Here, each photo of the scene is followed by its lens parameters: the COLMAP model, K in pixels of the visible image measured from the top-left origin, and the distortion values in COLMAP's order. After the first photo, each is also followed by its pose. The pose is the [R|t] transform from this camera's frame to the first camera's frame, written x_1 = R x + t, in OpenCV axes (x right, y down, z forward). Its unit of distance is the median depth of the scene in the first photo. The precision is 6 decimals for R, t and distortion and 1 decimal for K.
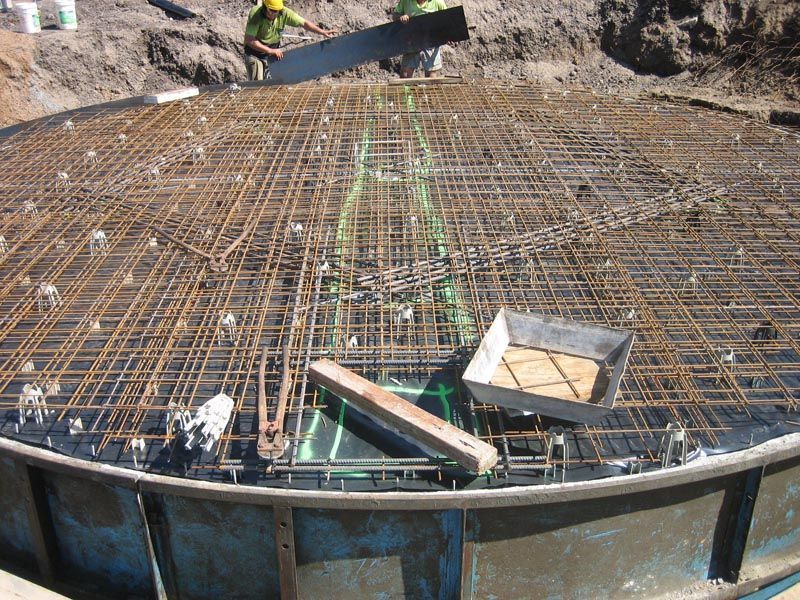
lens RADIAL K [[842.0, 0, 390.9], [0, 842.0, 297.6], [0, 0, 1]] dist [-0.148951, 0.200490]
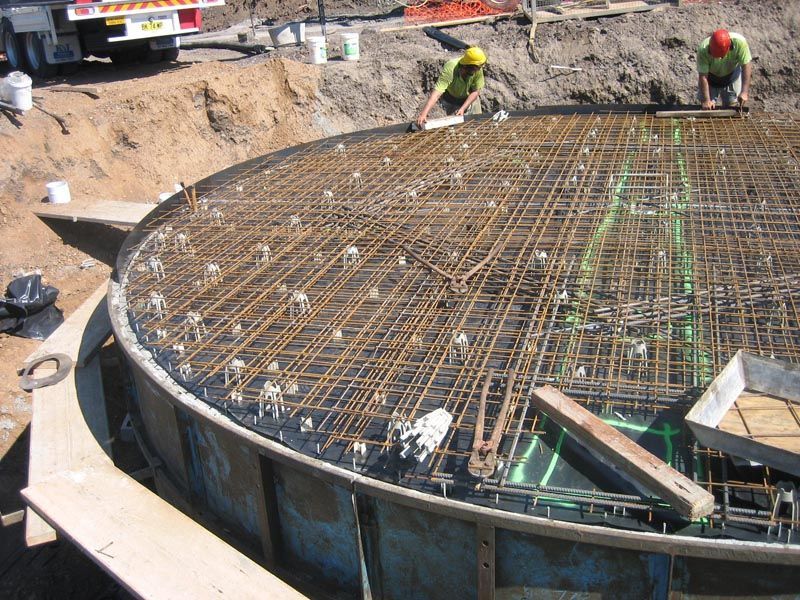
lens RADIAL K [[842.0, 0, 390.9], [0, 842.0, 297.6], [0, 0, 1]] dist [-0.148951, 0.200490]
pose [[0.948956, 0.072435, -0.306980, 0.037620], [-0.083504, 0.996241, -0.023057, 0.006773], [0.304155, 0.047514, 0.951437, -0.006145]]
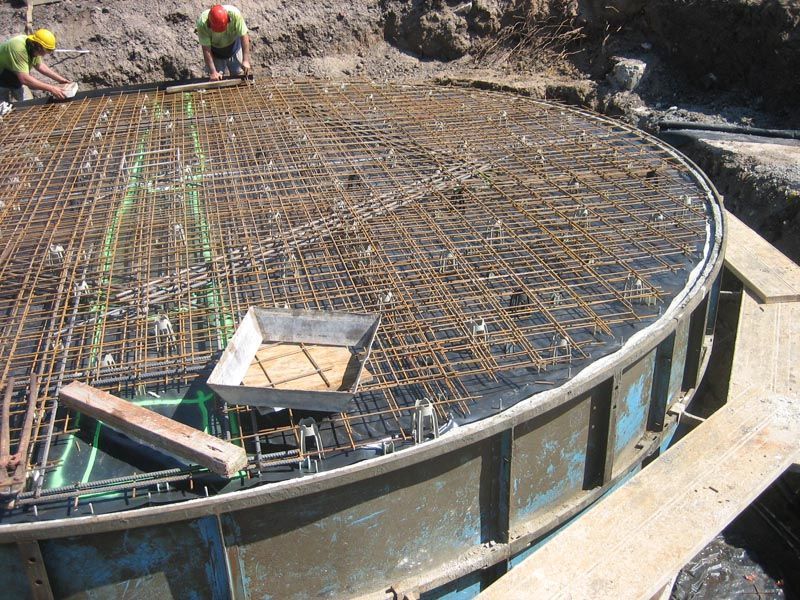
lens RADIAL K [[842.0, 0, 390.9], [0, 842.0, 297.6], [0, 0, 1]] dist [-0.148951, 0.200490]
pose [[0.974643, -0.121095, 0.188170, 0.100533], [0.120986, 0.992580, 0.012108, 0.008674], [-0.188240, 0.010965, 0.982062, -0.006202]]
